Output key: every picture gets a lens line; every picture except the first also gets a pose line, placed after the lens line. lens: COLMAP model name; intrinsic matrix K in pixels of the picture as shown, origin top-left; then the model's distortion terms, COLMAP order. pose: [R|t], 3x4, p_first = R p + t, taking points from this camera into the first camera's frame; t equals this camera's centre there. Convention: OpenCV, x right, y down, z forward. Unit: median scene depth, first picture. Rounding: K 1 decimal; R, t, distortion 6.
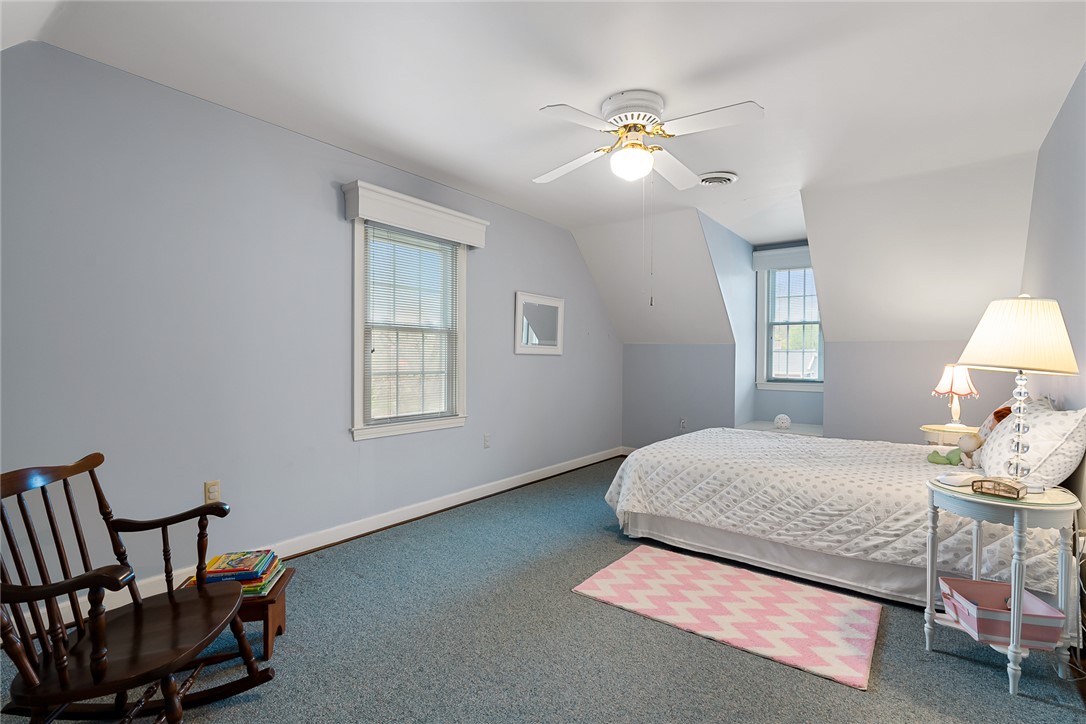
lens RADIAL K [[522.2, 0, 545.6], [0, 522.2, 362.4], [0, 0, 1]] dist [-0.004976, 0.001190]
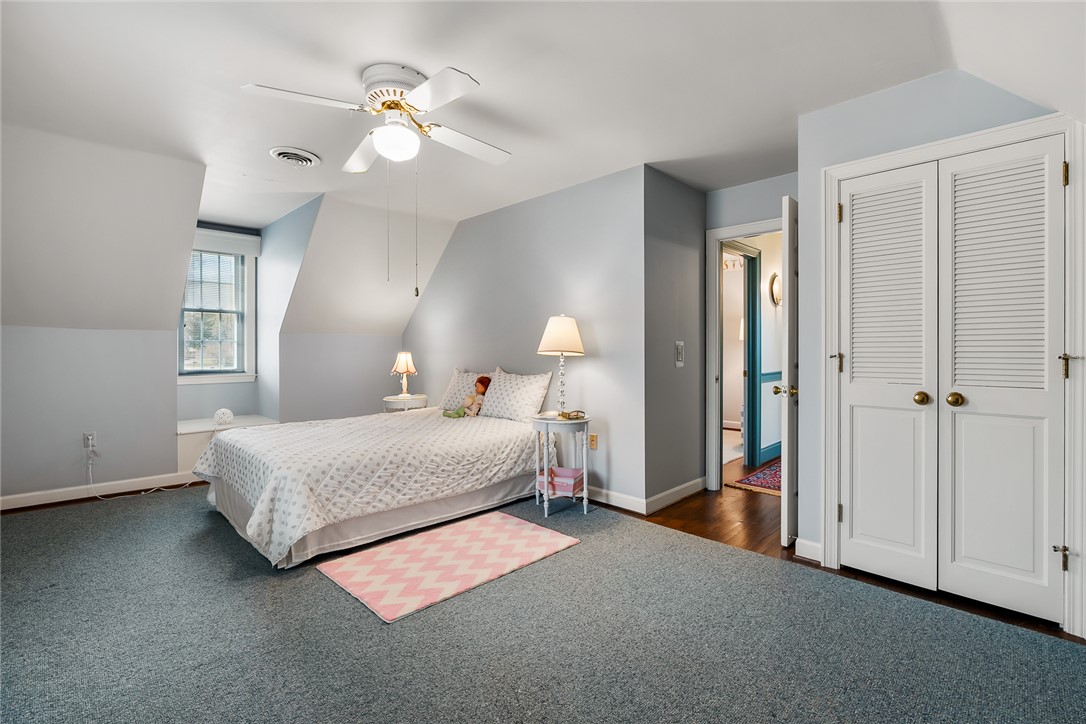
lens RADIAL K [[494.9, 0, 547.5], [0, 494.9, 354.2], [0, 0, 1]] dist [-0.014943, 0.001634]
pose [[0.114617, -0.016957, 0.993265, -0.658446], [0.012284, 0.999802, 0.015651, -0.008388], [-0.993334, 0.010407, 0.114803, 0.602071]]
